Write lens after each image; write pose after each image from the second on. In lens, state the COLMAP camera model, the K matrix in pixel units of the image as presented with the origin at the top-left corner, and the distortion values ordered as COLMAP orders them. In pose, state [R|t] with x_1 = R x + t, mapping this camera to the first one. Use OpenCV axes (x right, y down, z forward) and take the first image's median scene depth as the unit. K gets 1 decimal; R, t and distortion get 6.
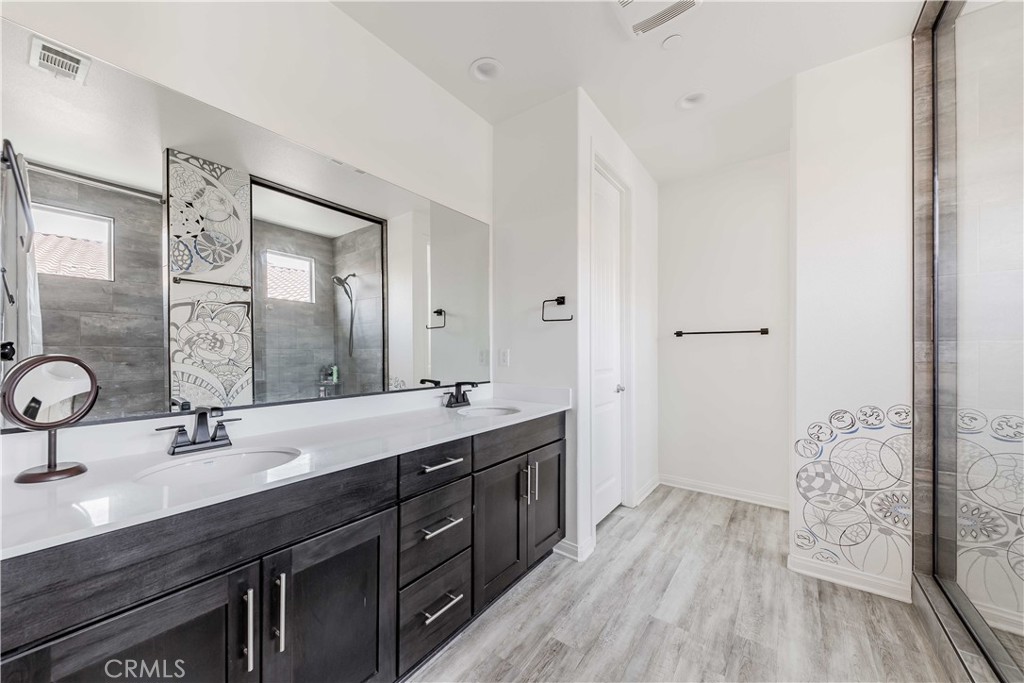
lens RADIAL K [[373.7, 0, 432.4], [0, 373.7, 348.9], [0, 0, 1]] dist [0.000538, -0.003856]
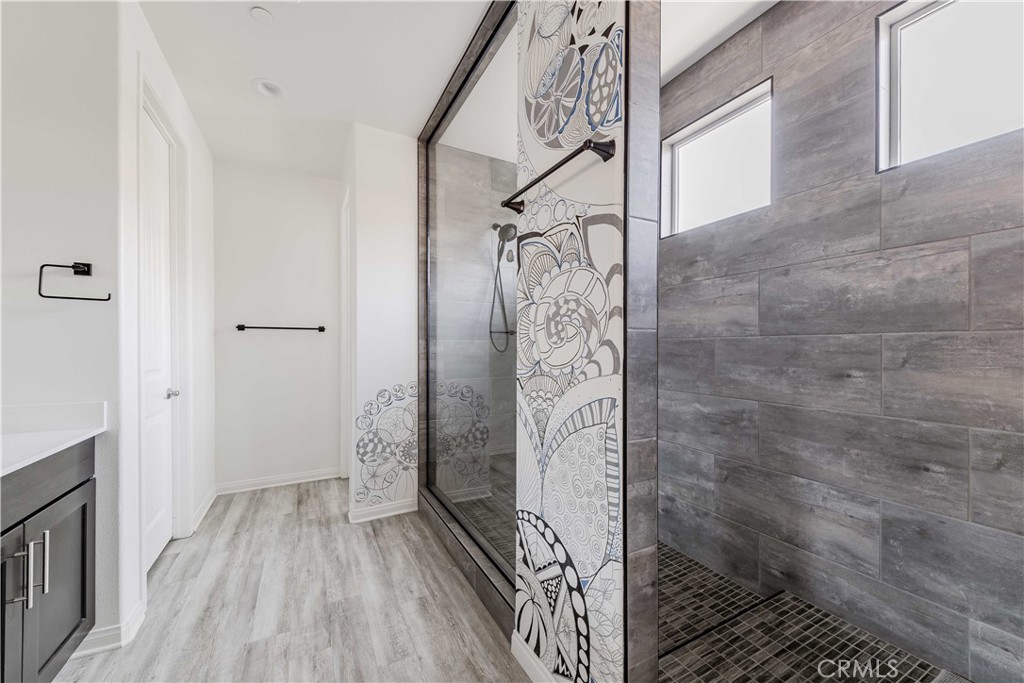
lens RADIAL K [[380.8, 0, 509.9], [0, 380.8, 346.7], [0, 0, 1]] dist [0.012106, -0.007382]
pose [[0.311401, -0.002722, 0.950275, -0.077331], [-0.004760, 0.999979, 0.004424, -0.000405], [-0.950267, -0.005901, 0.311382, 0.113882]]
